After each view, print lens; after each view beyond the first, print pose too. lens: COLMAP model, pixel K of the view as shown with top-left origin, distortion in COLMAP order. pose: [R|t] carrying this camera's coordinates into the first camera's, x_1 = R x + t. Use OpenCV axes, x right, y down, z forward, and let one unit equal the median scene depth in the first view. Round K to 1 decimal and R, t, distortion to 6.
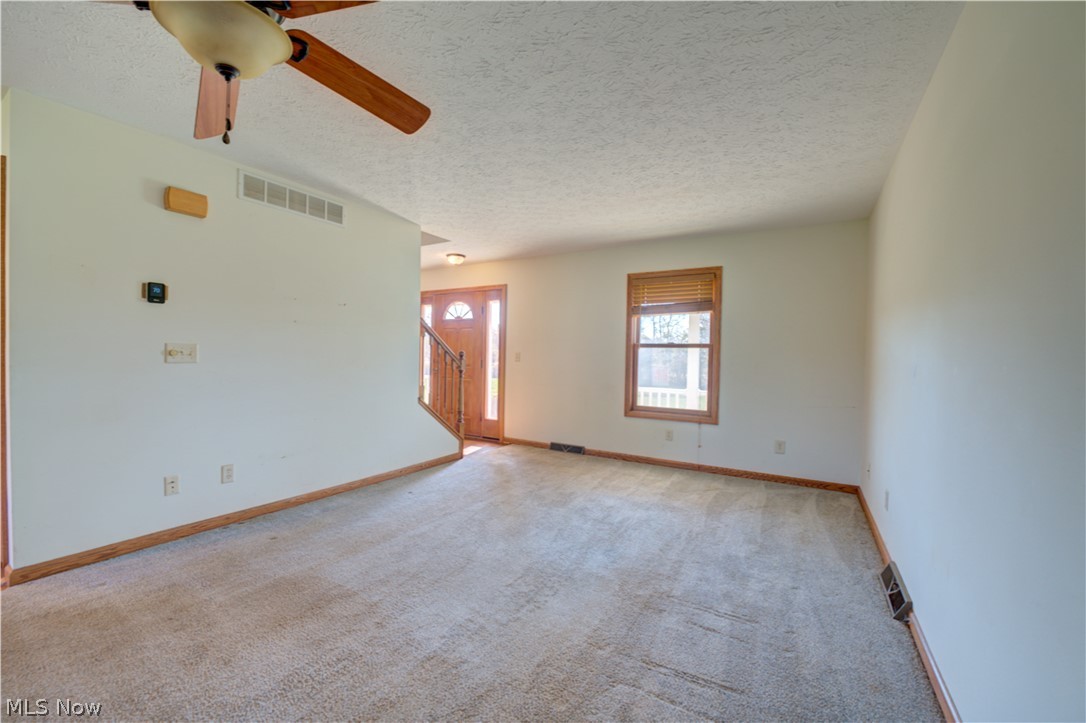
lens RADIAL K [[436.7, 0, 540.8], [0, 436.7, 364.8], [0, 0, 1]] dist [-0.031789, 0.004829]
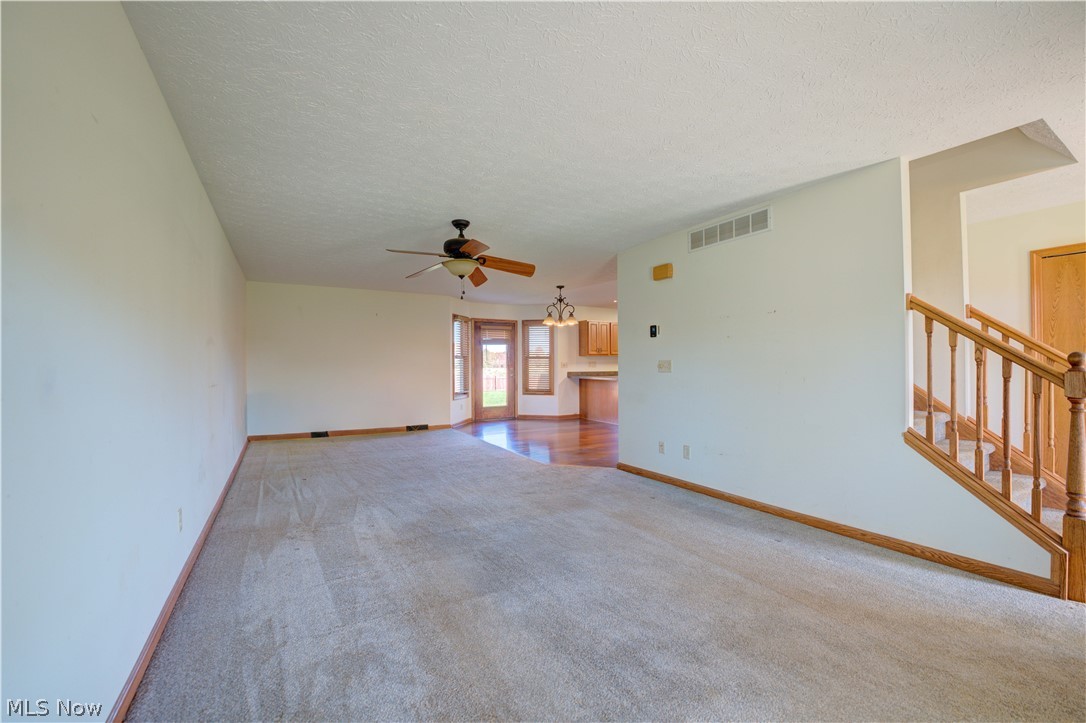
lens RADIAL K [[436.7, 0, 540.8], [0, 436.7, 364.8], [0, 0, 1]] dist [-0.031789, 0.004829]
pose [[-0.471821, -0.015420, -0.881560, 0.740596], [-0.020169, 0.999774, -0.006693, -0.010866], [0.881464, 0.014622, -0.472025, 1.240214]]
